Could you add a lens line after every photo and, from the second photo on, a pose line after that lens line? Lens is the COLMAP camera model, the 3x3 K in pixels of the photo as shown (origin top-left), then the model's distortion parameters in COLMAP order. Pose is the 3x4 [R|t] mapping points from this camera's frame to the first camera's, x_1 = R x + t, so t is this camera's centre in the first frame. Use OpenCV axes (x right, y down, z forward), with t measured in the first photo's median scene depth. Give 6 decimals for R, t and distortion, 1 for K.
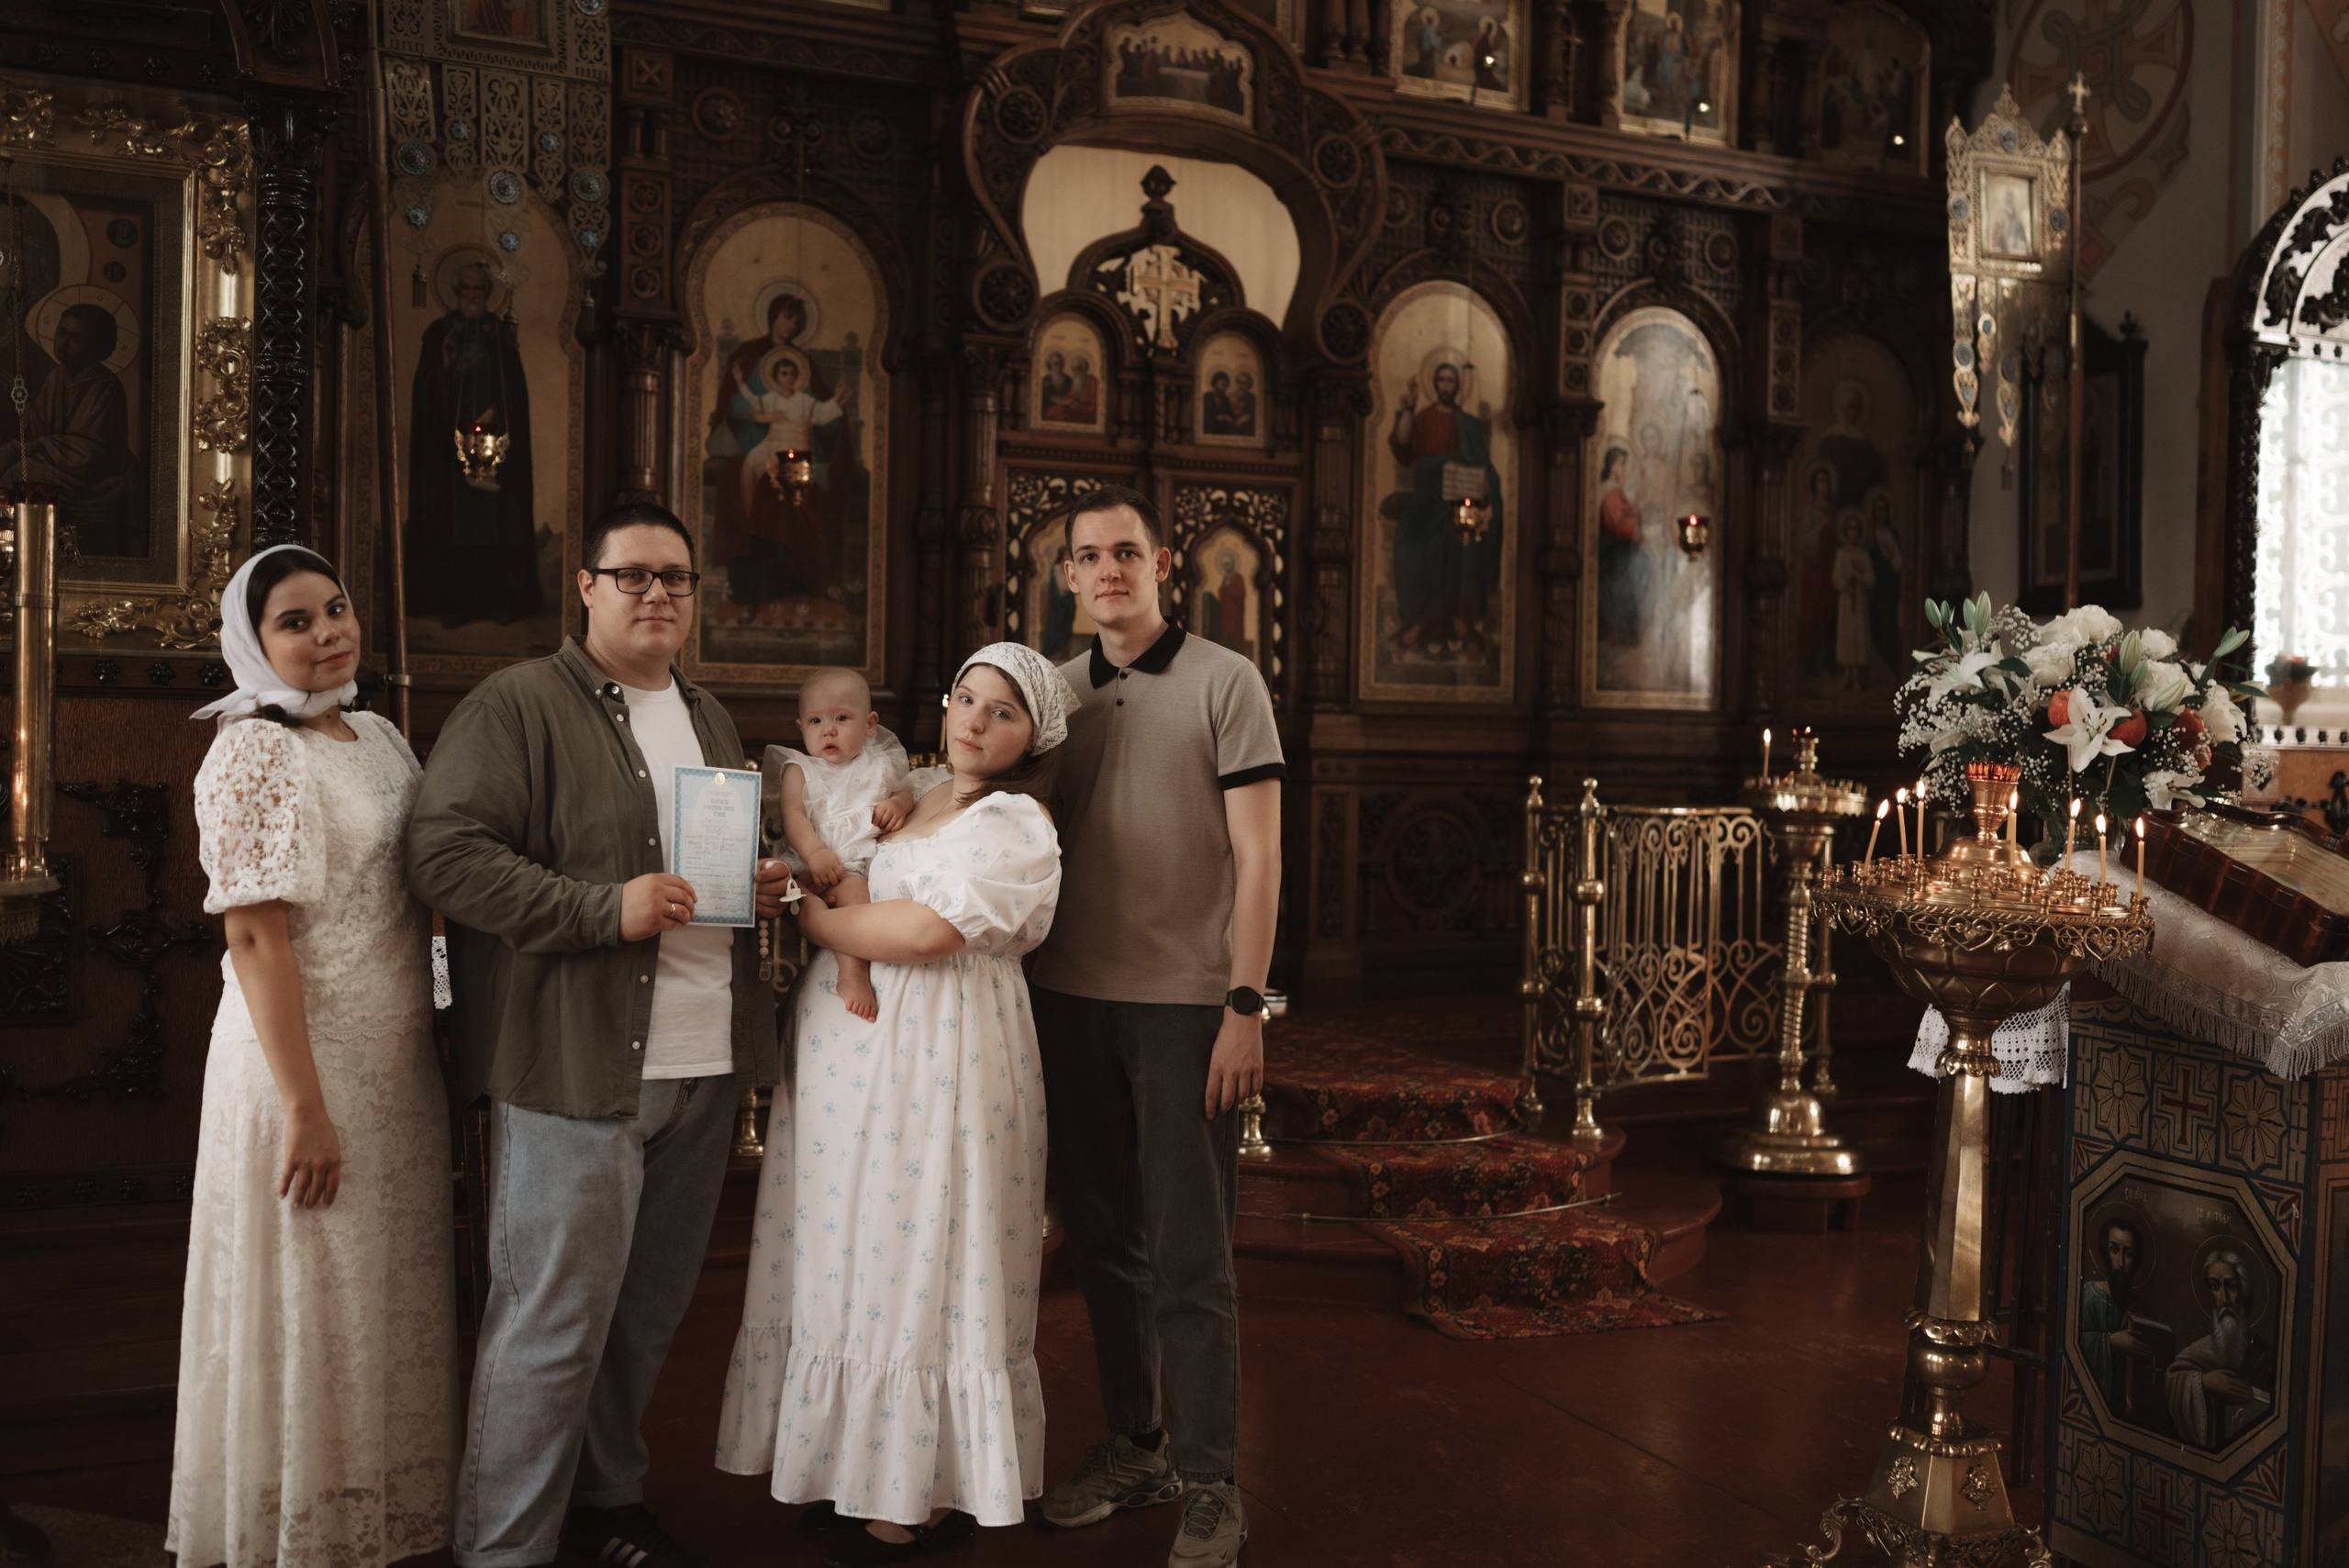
lens RADIAL K [[2221.0, 0, 1183.6], [0, 2221.0, 780.2], [0, 0, 1]] dist [-0.012739, 0.024333]
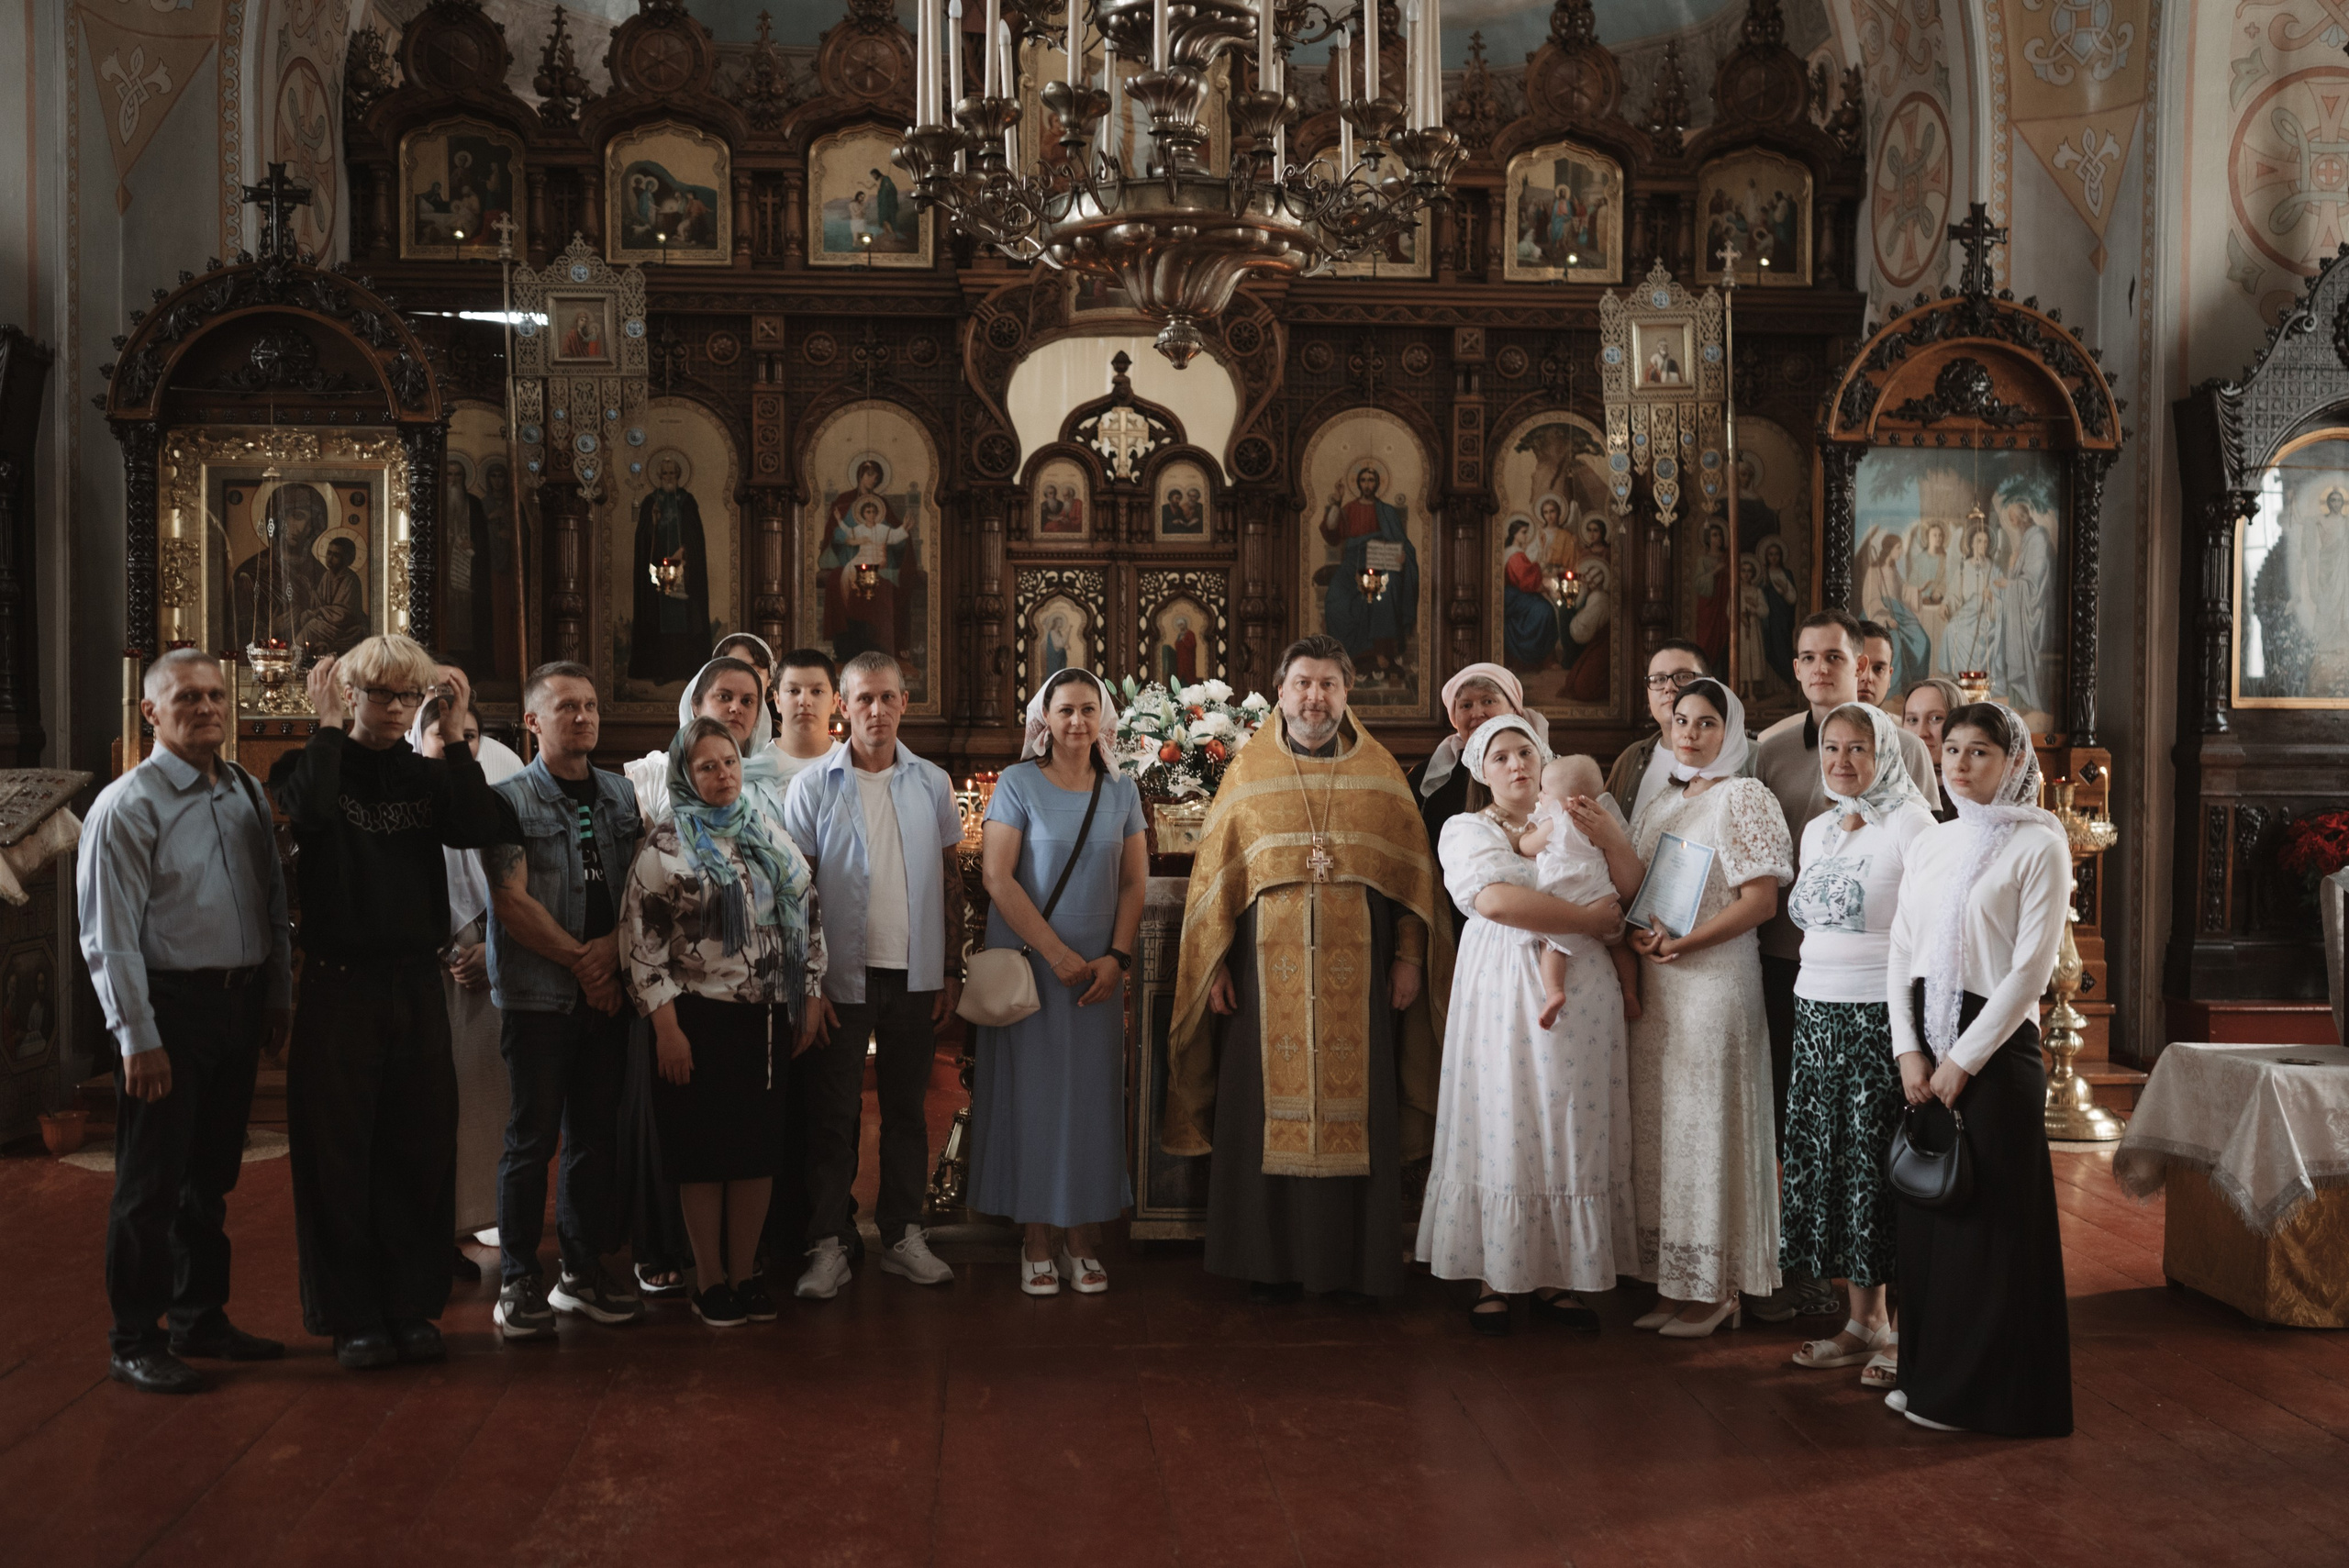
lens RADIAL K [[2227.6, 0, 1186.5], [0, 2227.6, 775.5], [0, 0, 1]] dist [-0.011402, 0.025196]
pose [[0.938286, -0.005236, -0.345821, 0.534534], [0.006502, 0.999976, 0.002501, -0.004442], [0.345799, -0.004595, 0.938297, -0.349030]]
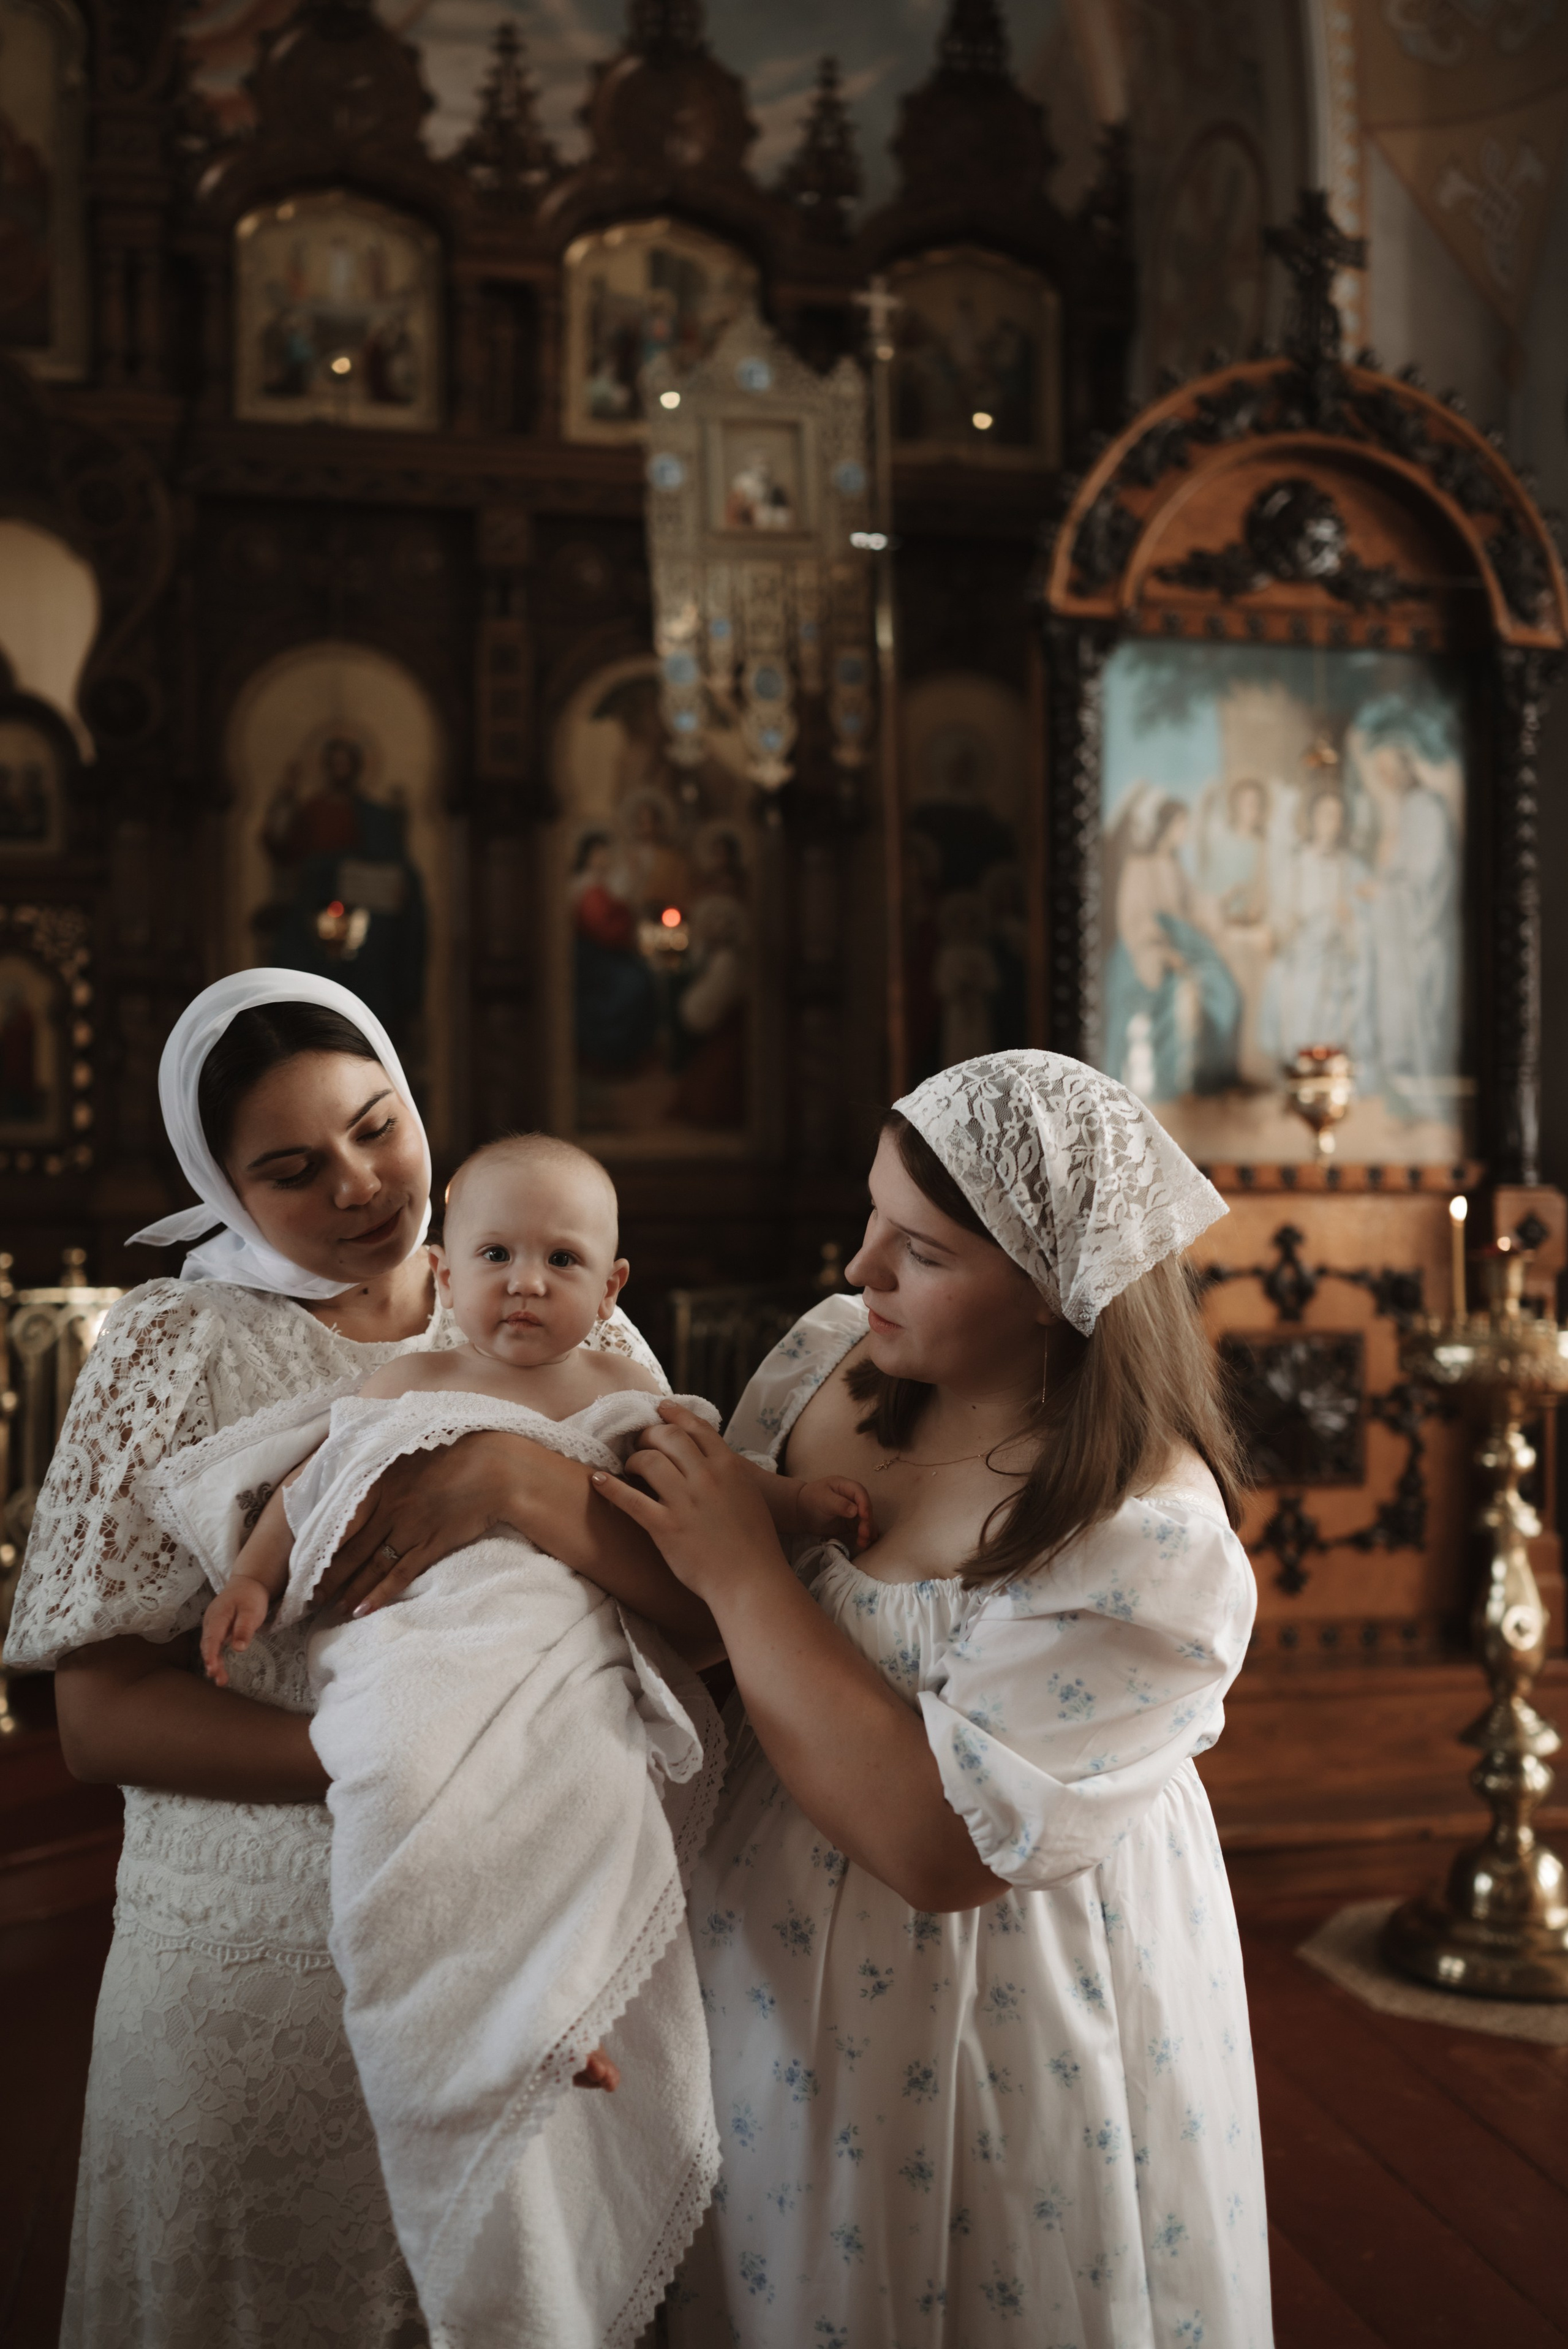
lens RADIAL K [[2210.2, 0, 793.2], [0, 2210.2, 1184.0], [0, 0, 1]] dist [-0.007435, 0.011842]
pose [[0.970247, -0.021860, -0.241127, 0.522985], [0.016252, 0.999550, -0.025222, -0.000998], [0.241570, 0.020552, 0.970166, 0.277785]]
